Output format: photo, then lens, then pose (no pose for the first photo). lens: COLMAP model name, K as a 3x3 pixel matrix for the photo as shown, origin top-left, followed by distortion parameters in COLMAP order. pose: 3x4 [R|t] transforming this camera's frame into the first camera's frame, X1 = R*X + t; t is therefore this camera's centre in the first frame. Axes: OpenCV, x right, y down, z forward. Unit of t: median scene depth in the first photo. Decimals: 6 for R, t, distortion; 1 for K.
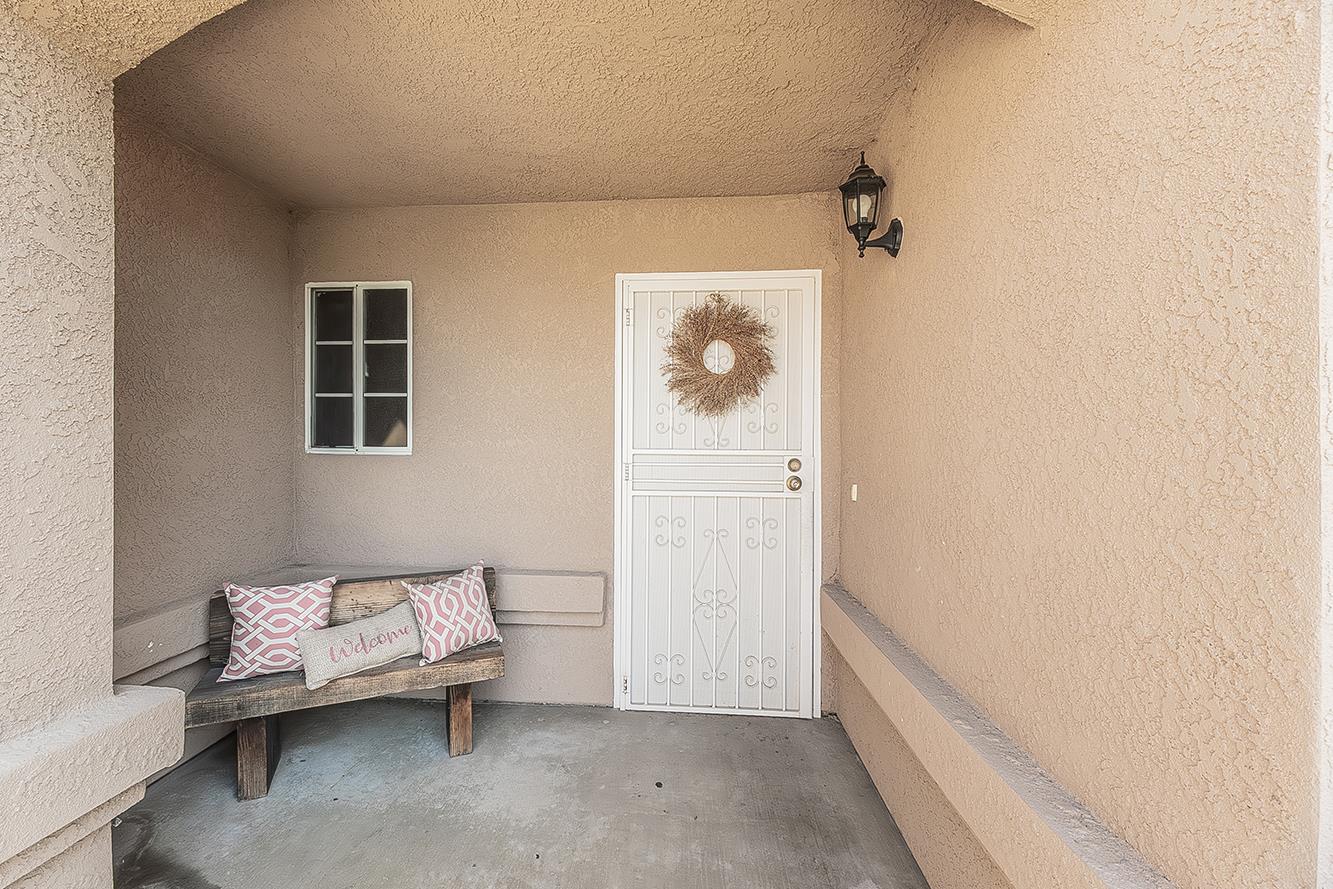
lens RADIAL K [[587.1, 0, 660.4], [0, 587.1, 445.3], [0, 0, 1]] dist [-0.002560, 0.001465]
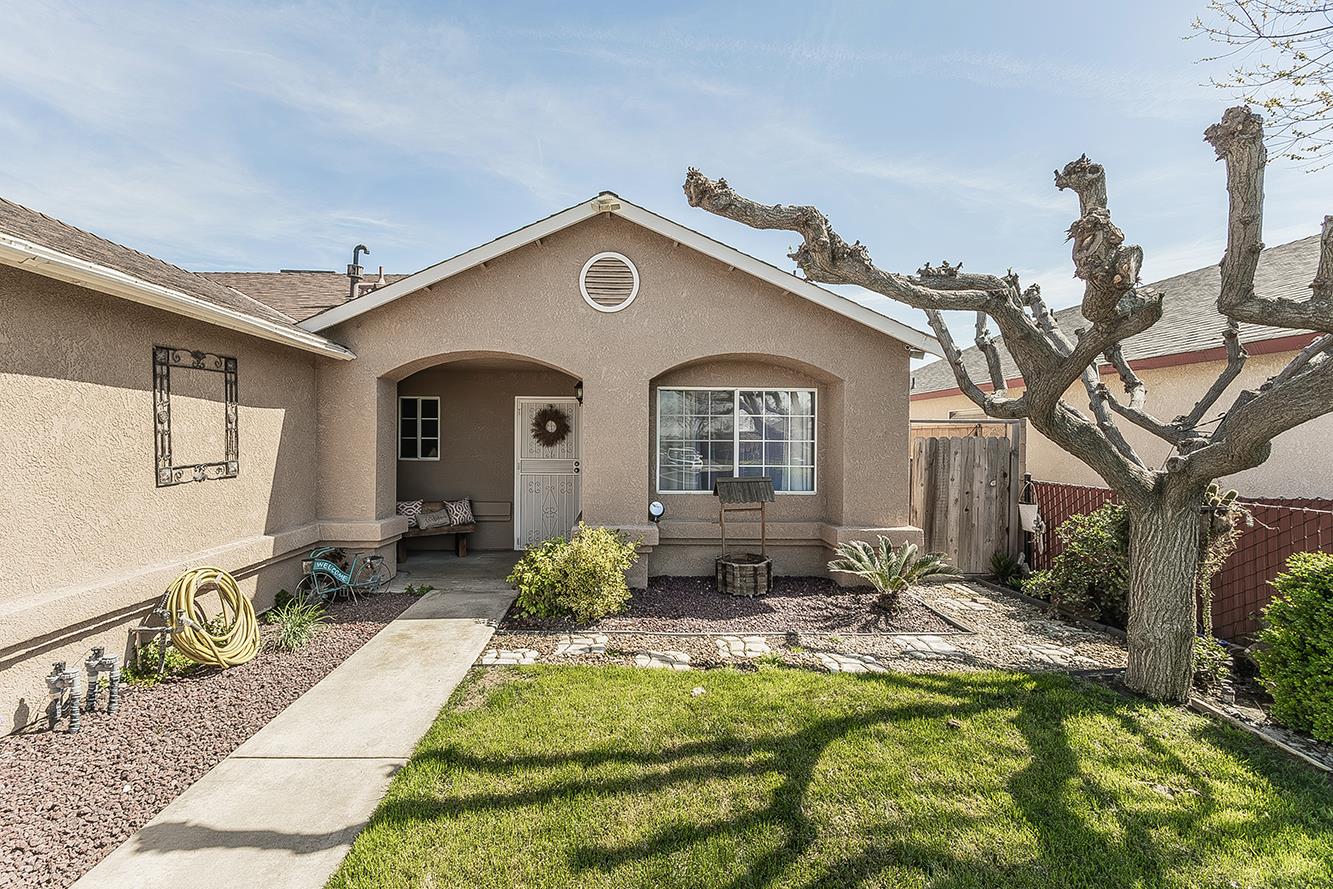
lens RADIAL K [[587.1, 0, 642.3], [0, 587.1, 446.8], [0, 0, 1]] dist [-0.002560, 0.001465]
pose [[0.996858, 0.000058, 0.079211, 0.317646], [-0.000765, 0.999960, 0.008897, -0.076442], [-0.079207, -0.008930, 0.996818, -1.906368]]
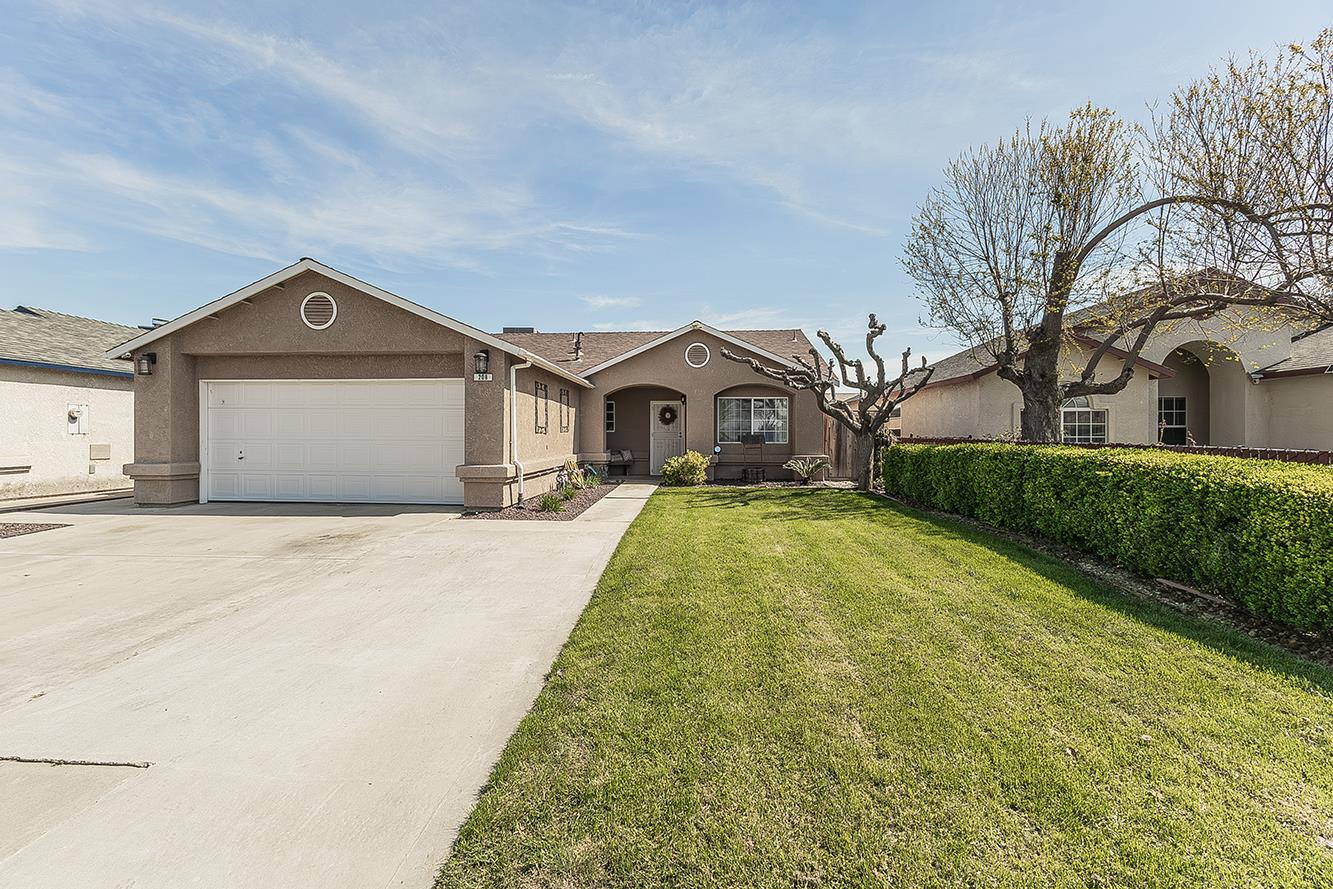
lens RADIAL K [[587.1, 0, 655.1], [0, 587.1, 432.6], [0, 0, 1]] dist [-0.002560, 0.001465]
pose [[0.999659, -0.003217, -0.025917, 0.125105], [0.003061, 0.999977, -0.006034, 0.061635], [0.025936, 0.005952, 0.999646, -4.976538]]
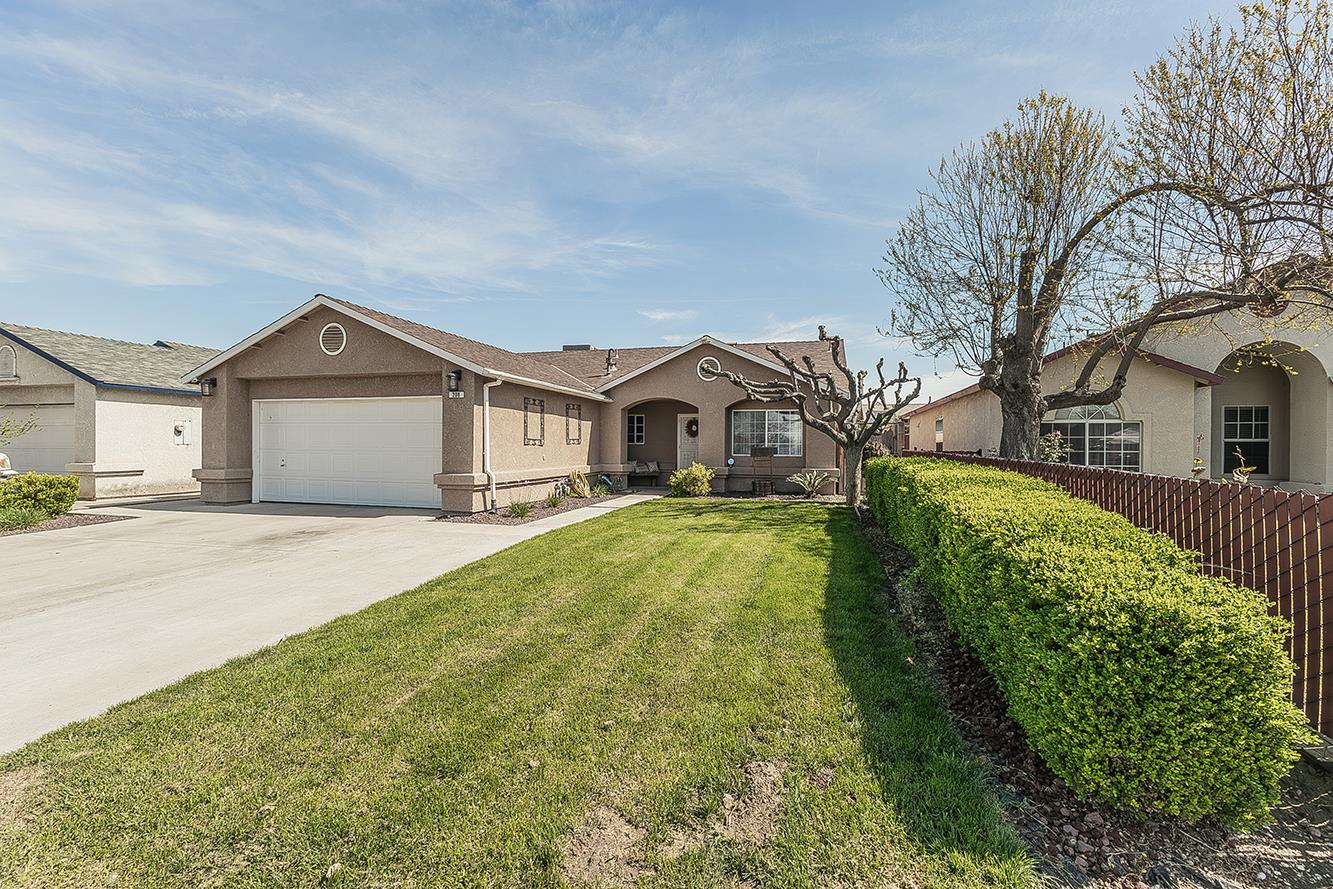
lens RADIAL K [[587.1, 0, 667.8], [0, 587.1, 448.8], [0, 0, 1]] dist [-0.002560, 0.001465]
pose [[0.977432, 0.001895, -0.211243, 1.120766], [-0.001494, 0.999997, 0.002057, 0.055124], [0.211247, -0.001695, 0.977431, -5.012319]]
